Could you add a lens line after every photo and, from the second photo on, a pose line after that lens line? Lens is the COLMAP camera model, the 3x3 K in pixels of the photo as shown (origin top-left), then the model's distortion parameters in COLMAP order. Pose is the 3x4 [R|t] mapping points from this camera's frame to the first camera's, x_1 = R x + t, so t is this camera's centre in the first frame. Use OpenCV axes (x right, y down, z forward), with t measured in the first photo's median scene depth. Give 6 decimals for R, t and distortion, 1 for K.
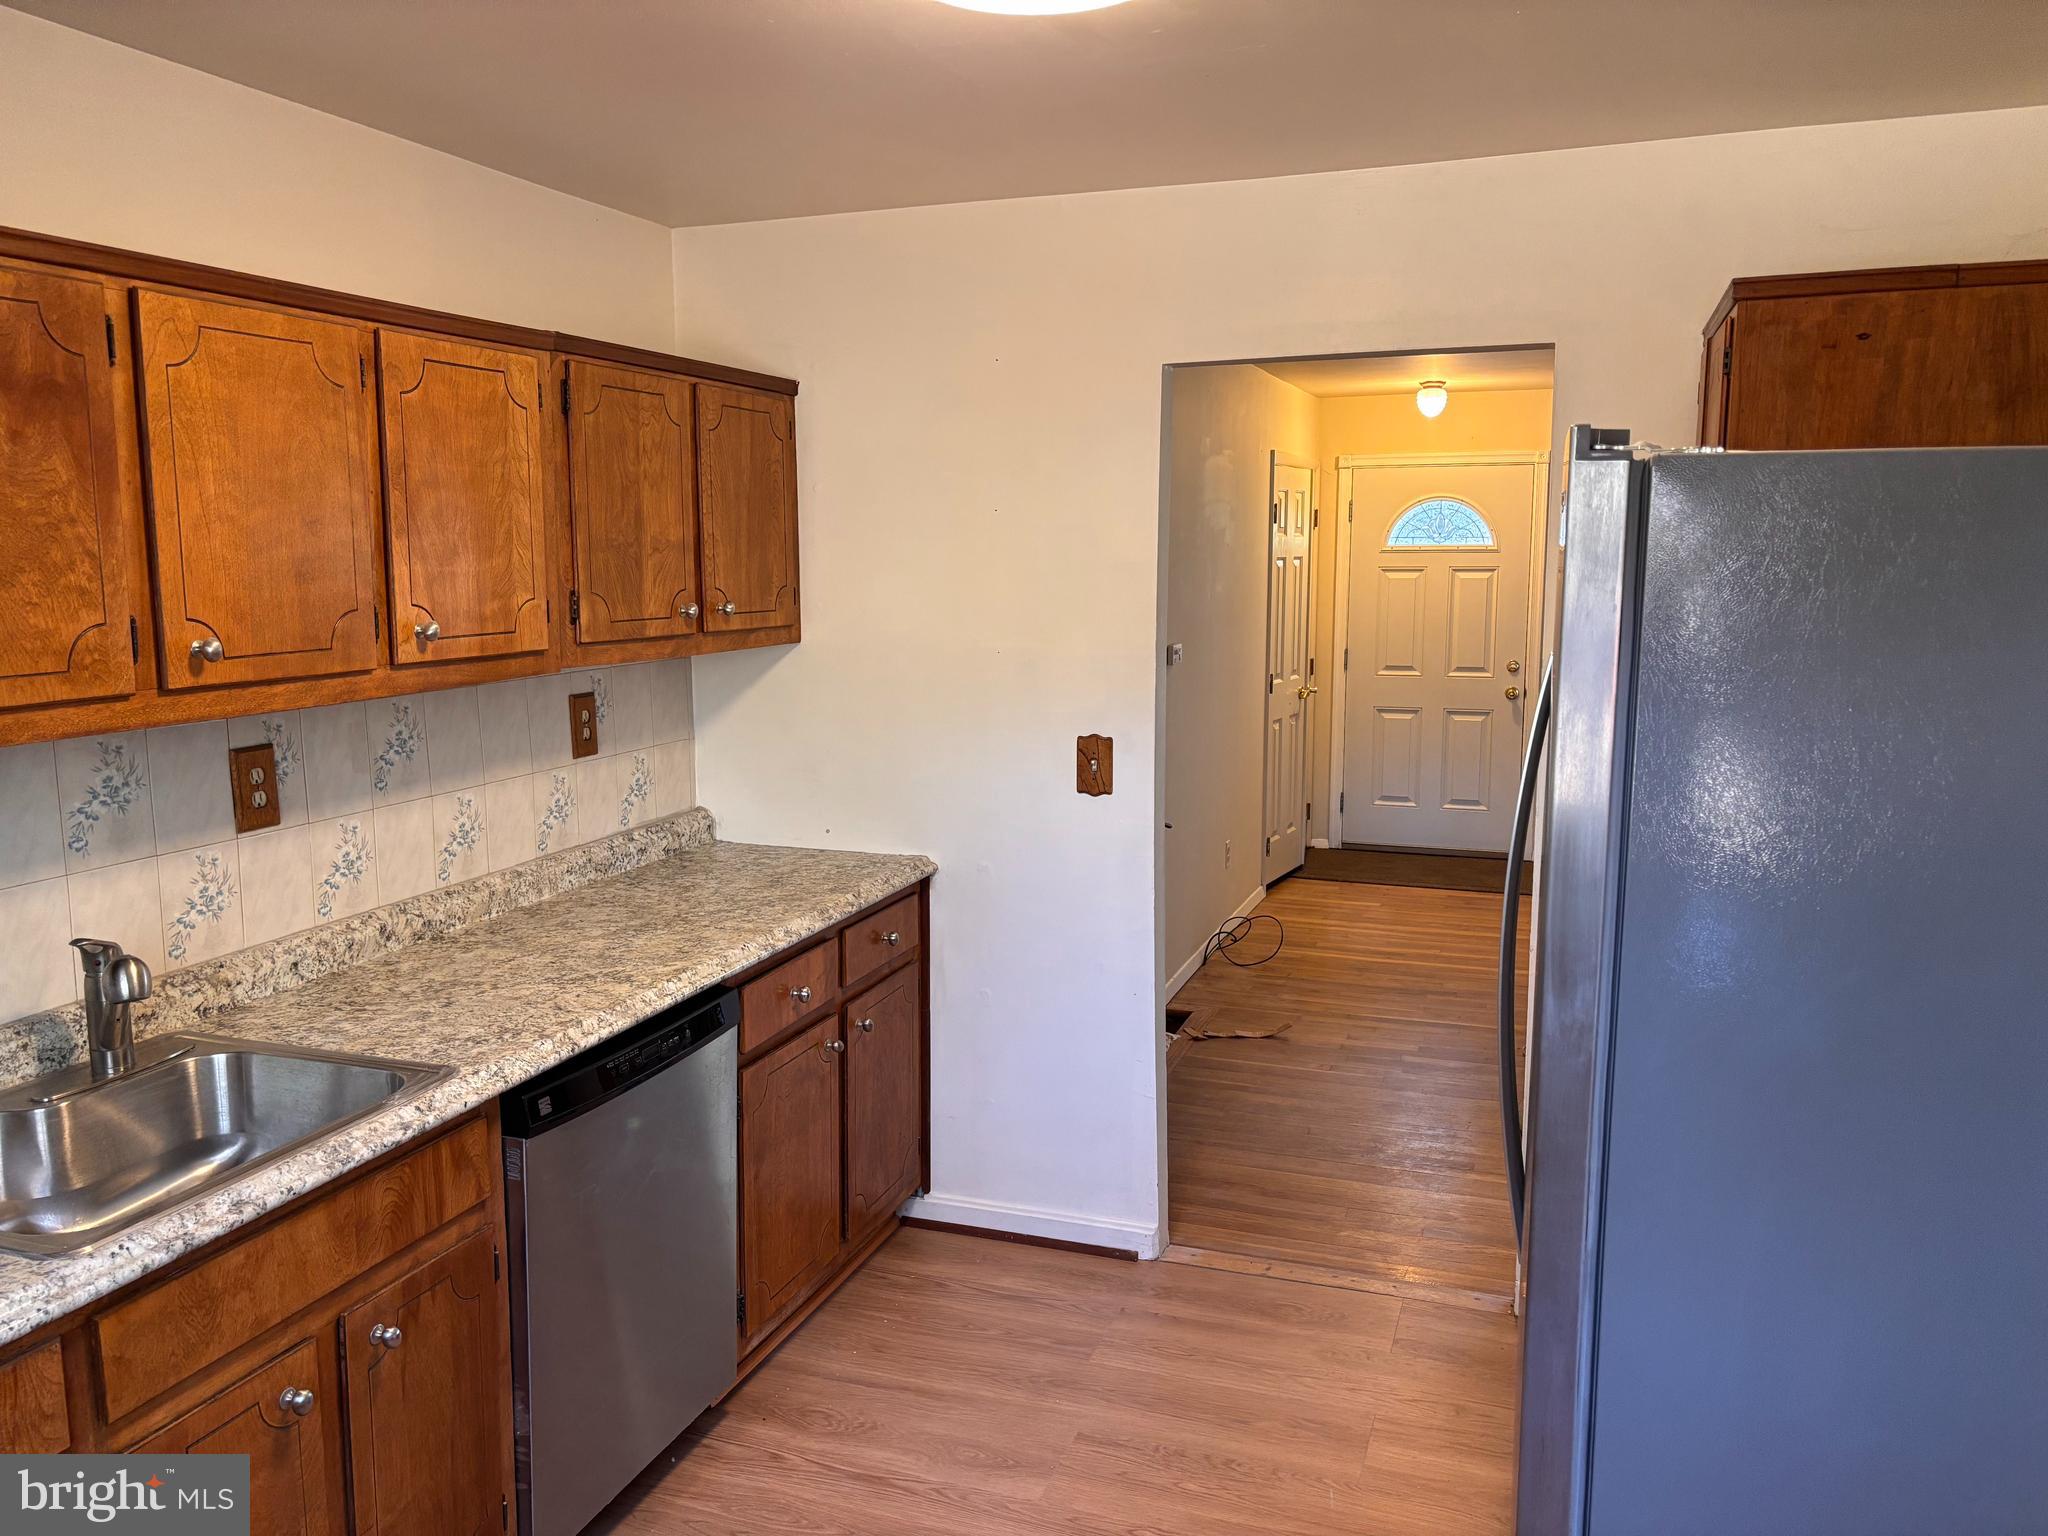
lens RADIAL K [[1547.3, 0, 1025.2], [0, 1547.3, 762.1], [0, 0, 1]] dist [0.042699, -0.003582]
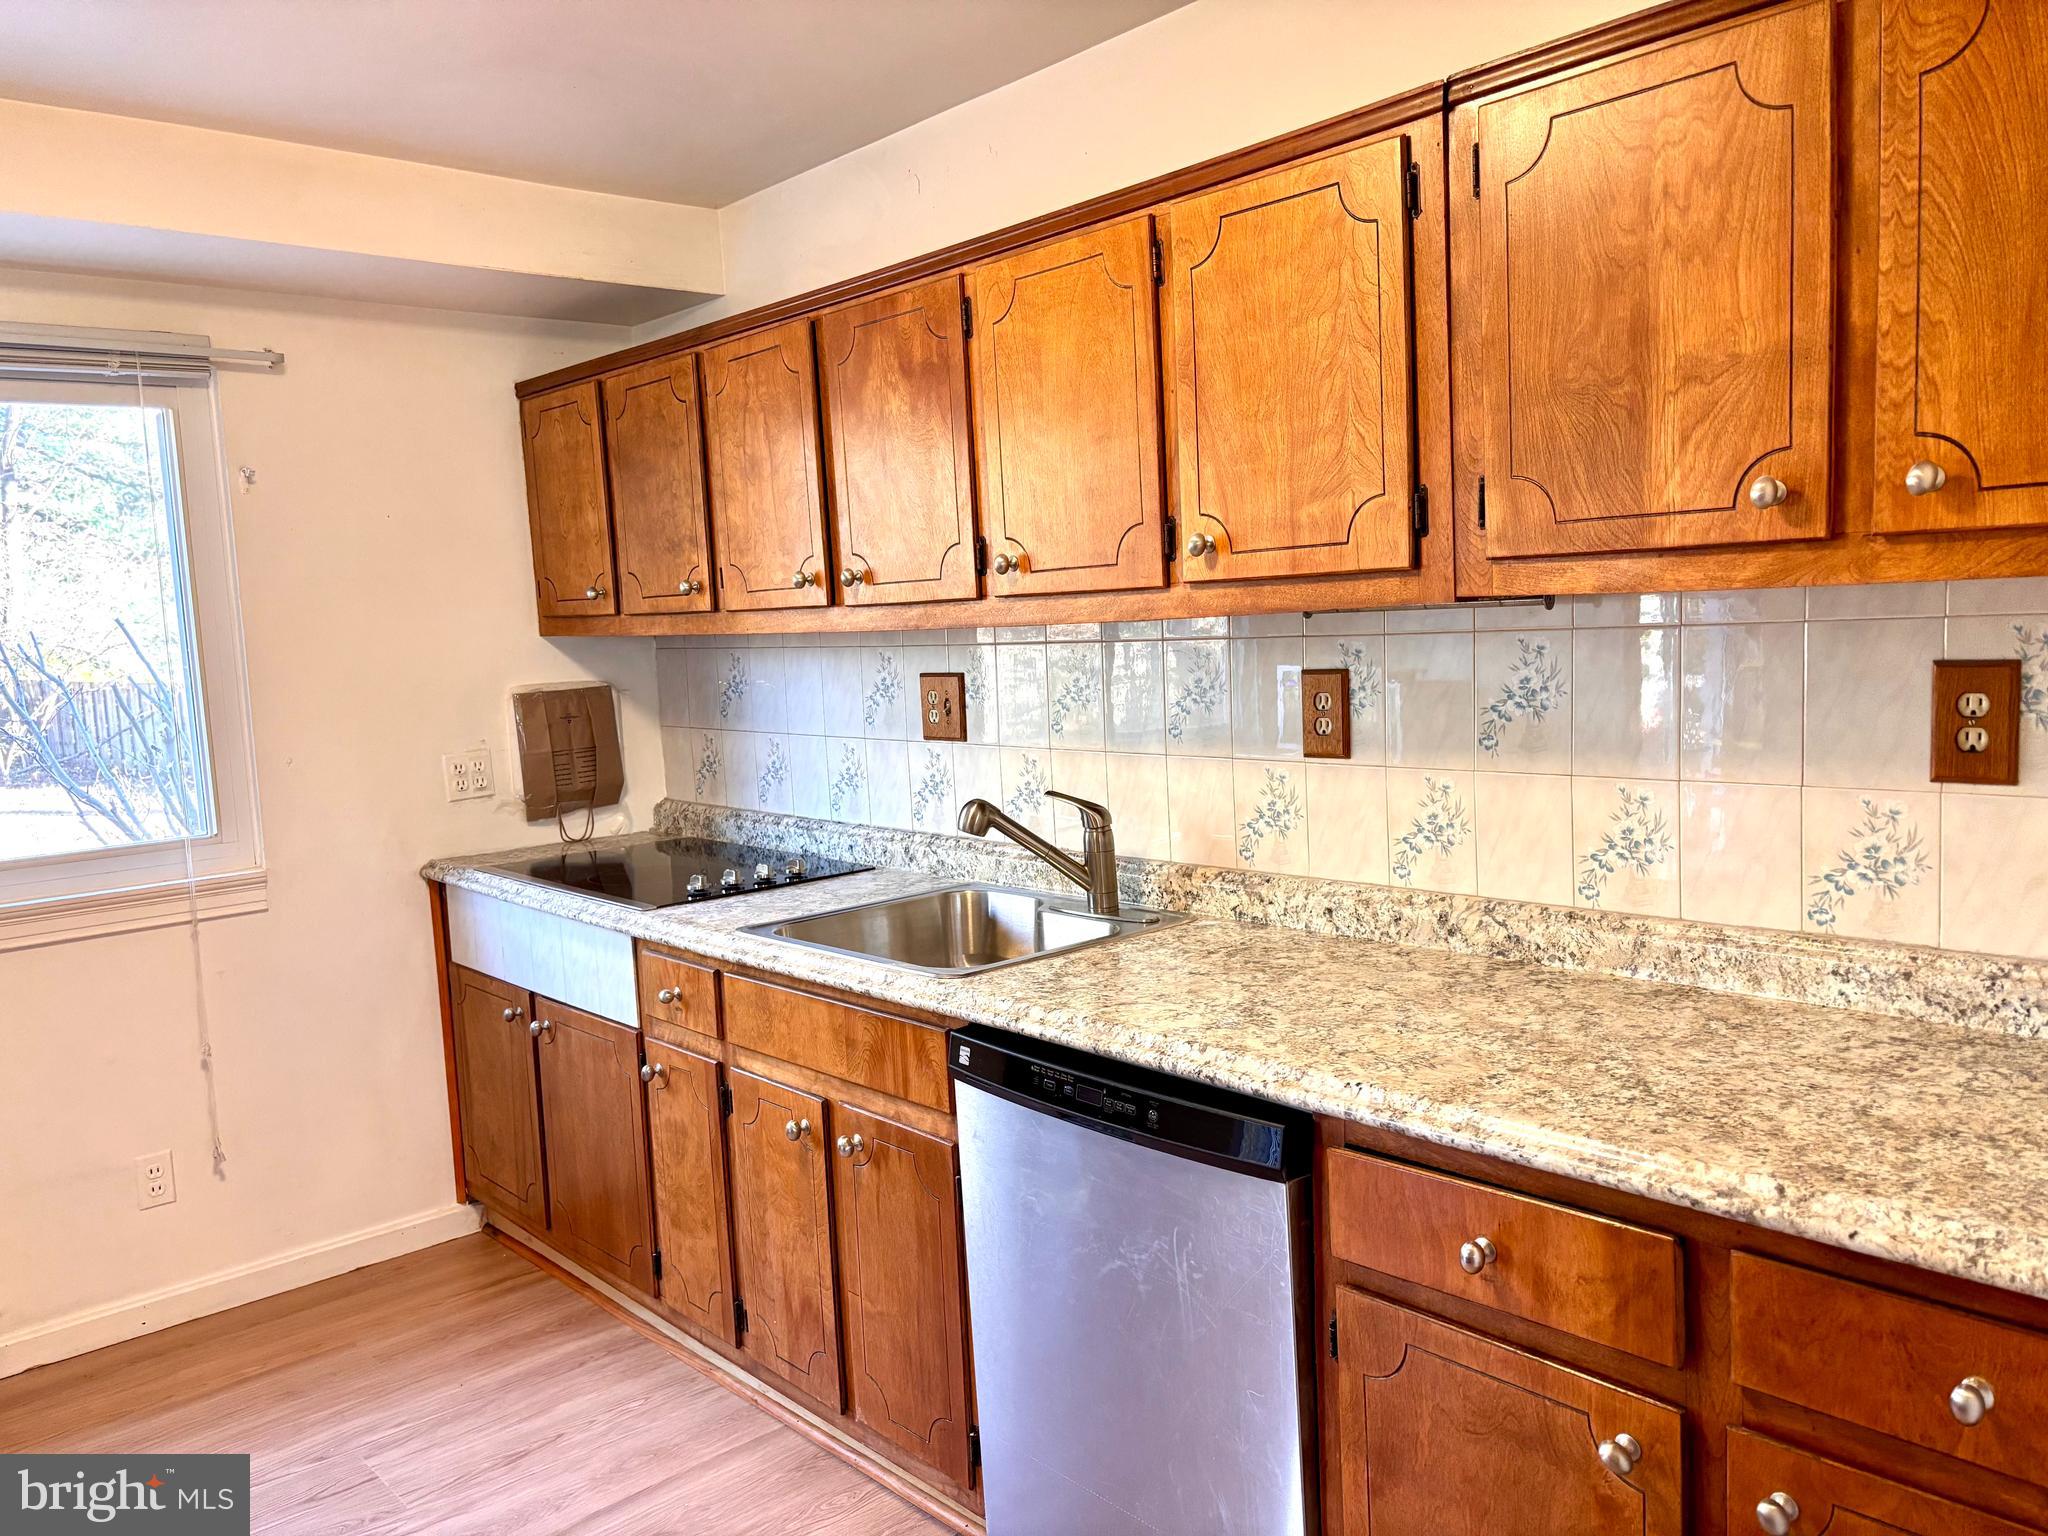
lens RADIAL K [[1547.3, 0, 1027.1], [0, 1547.3, 778.0], [0, 0, 1]] dist [0.042699, -0.003582]
pose [[-0.467957, 0.121994, -0.875291, 0.397050], [-0.074168, 0.981511, 0.176451, -0.093028], [0.880634, 0.147490, -0.450256, 1.215619]]
